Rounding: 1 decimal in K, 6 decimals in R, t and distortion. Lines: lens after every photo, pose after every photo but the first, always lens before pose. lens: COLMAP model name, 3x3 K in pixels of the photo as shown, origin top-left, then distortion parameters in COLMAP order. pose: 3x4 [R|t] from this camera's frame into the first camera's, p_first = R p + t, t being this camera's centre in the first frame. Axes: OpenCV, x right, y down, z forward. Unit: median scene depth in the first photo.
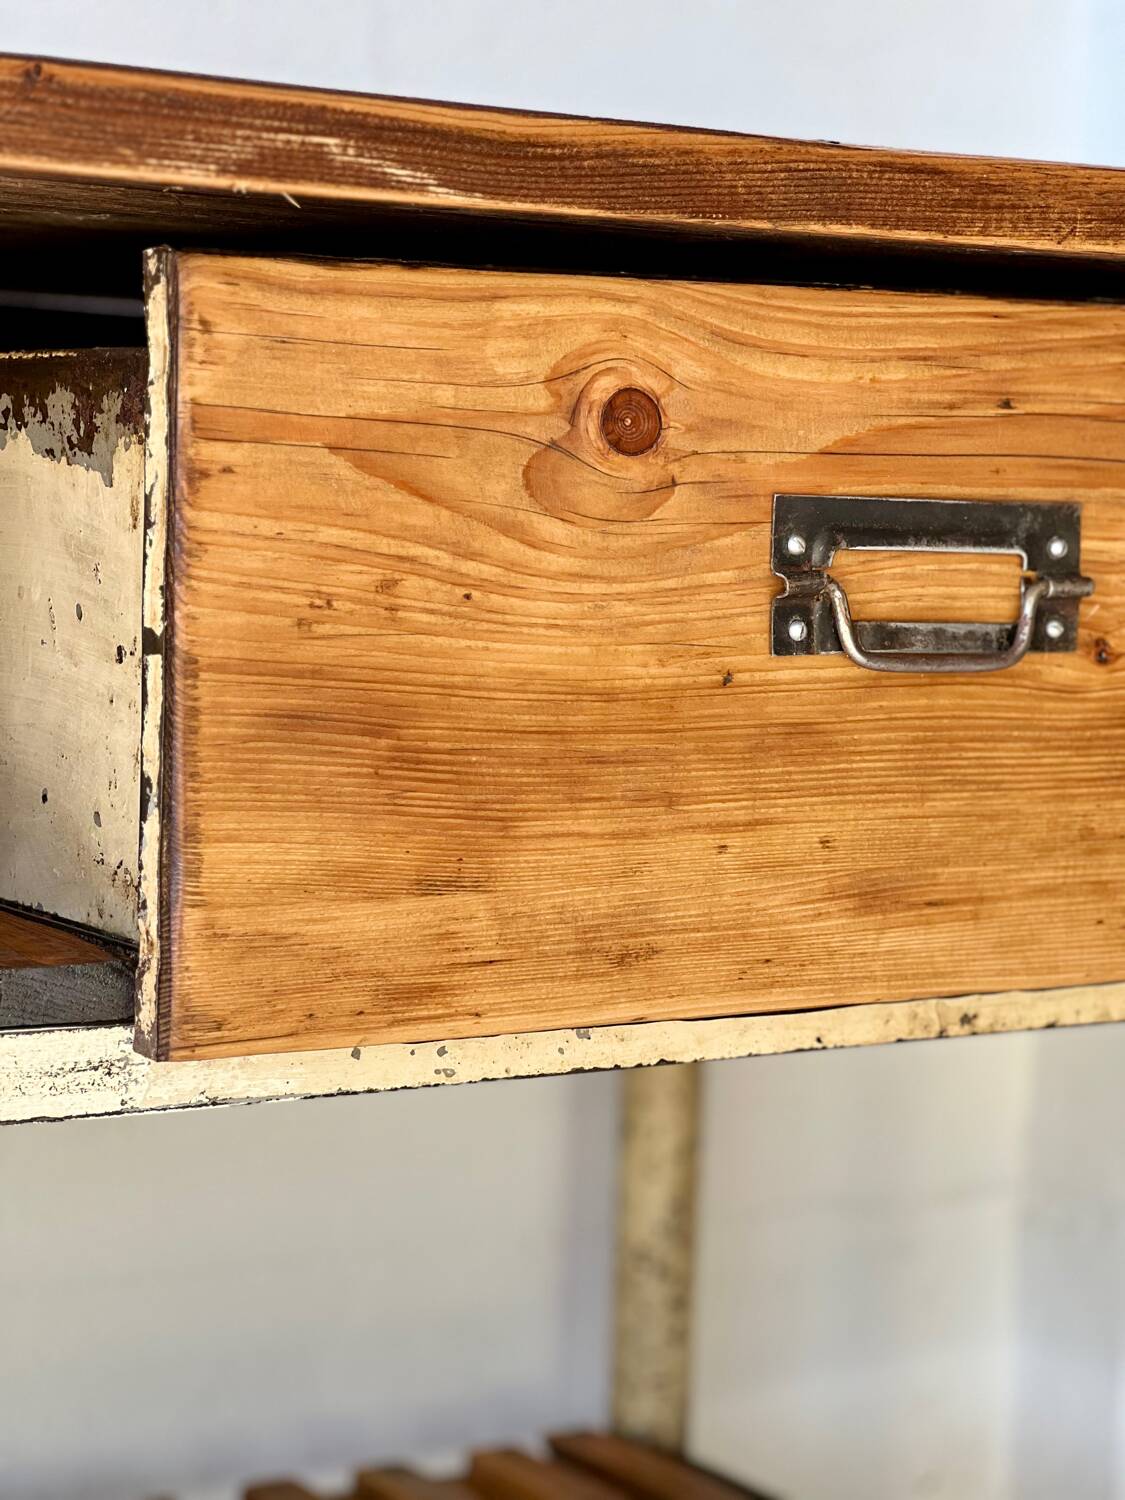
lens RADIAL K [[3347.6, 0, 663.6], [0, 3347.6, 683.1], [0, 0, 1]] dist [0.141285, 0.000000]
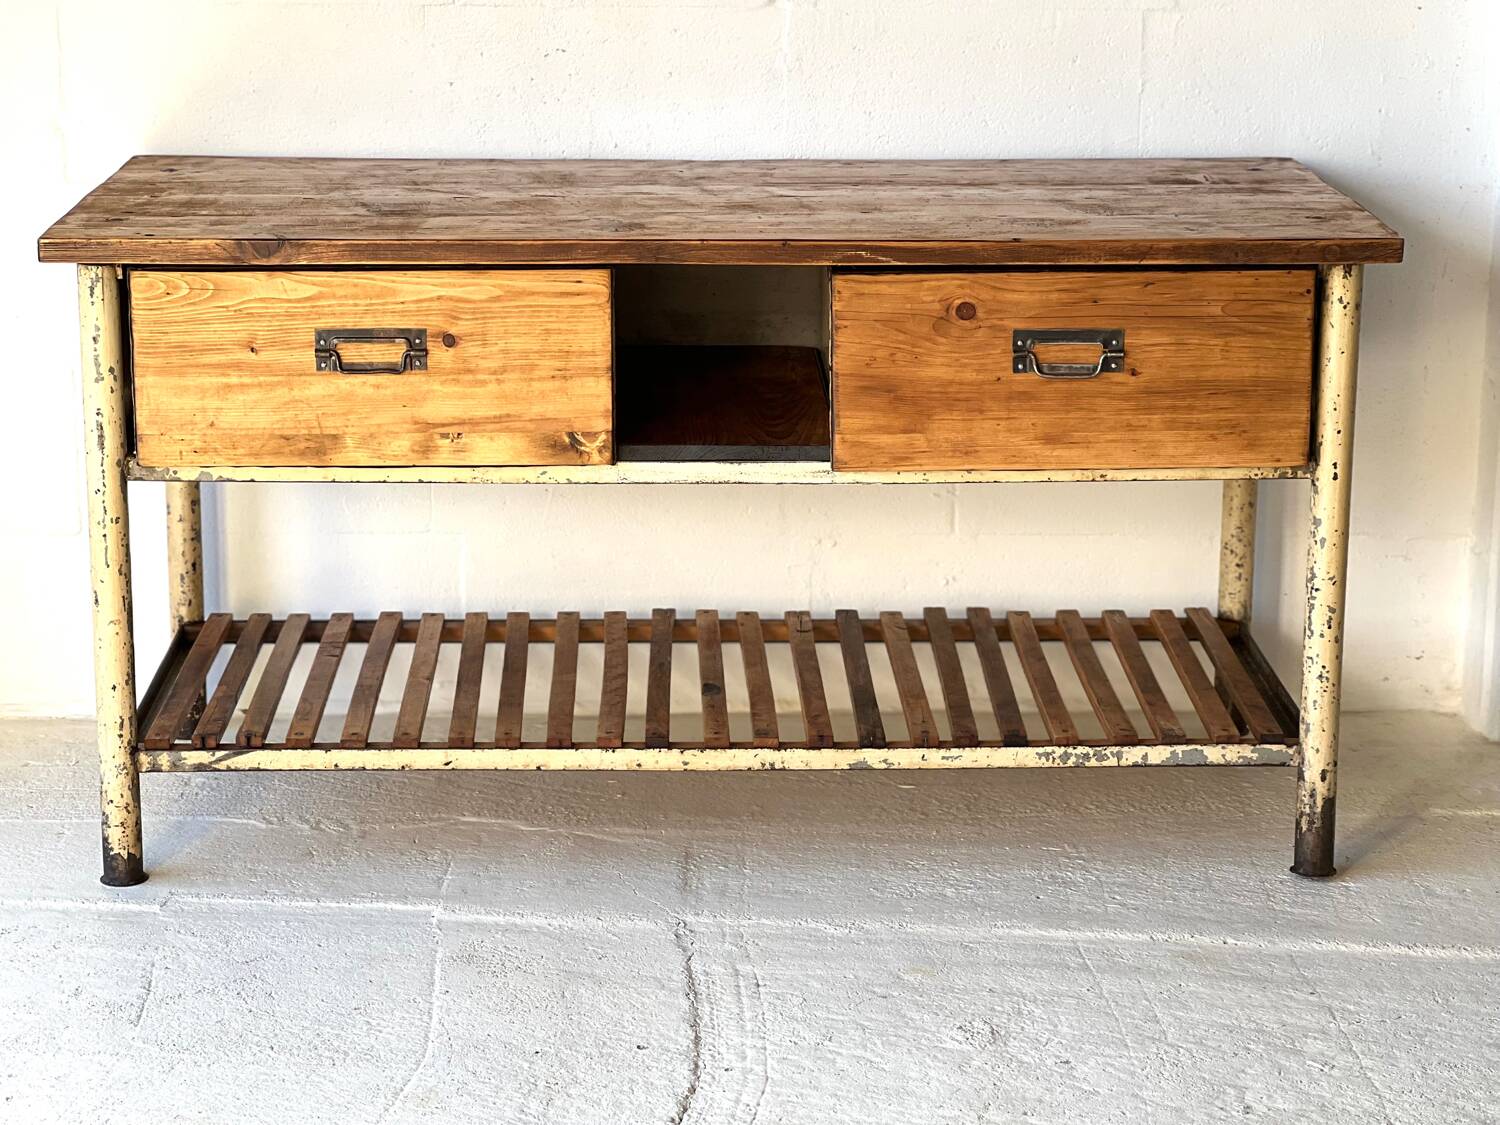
lens RADIAL K [[3347.6, 0, 762.9], [0, 3347.6, 498.3], [0, 0, 1]] dist [0.141285, 0.000000]
pose [[0.845575, 0.095439, -0.525256, 1.751990], [-0.009138, 0.986334, 0.164506, -0.477931], [0.533778, -0.134302, 0.834891, -2.229190]]
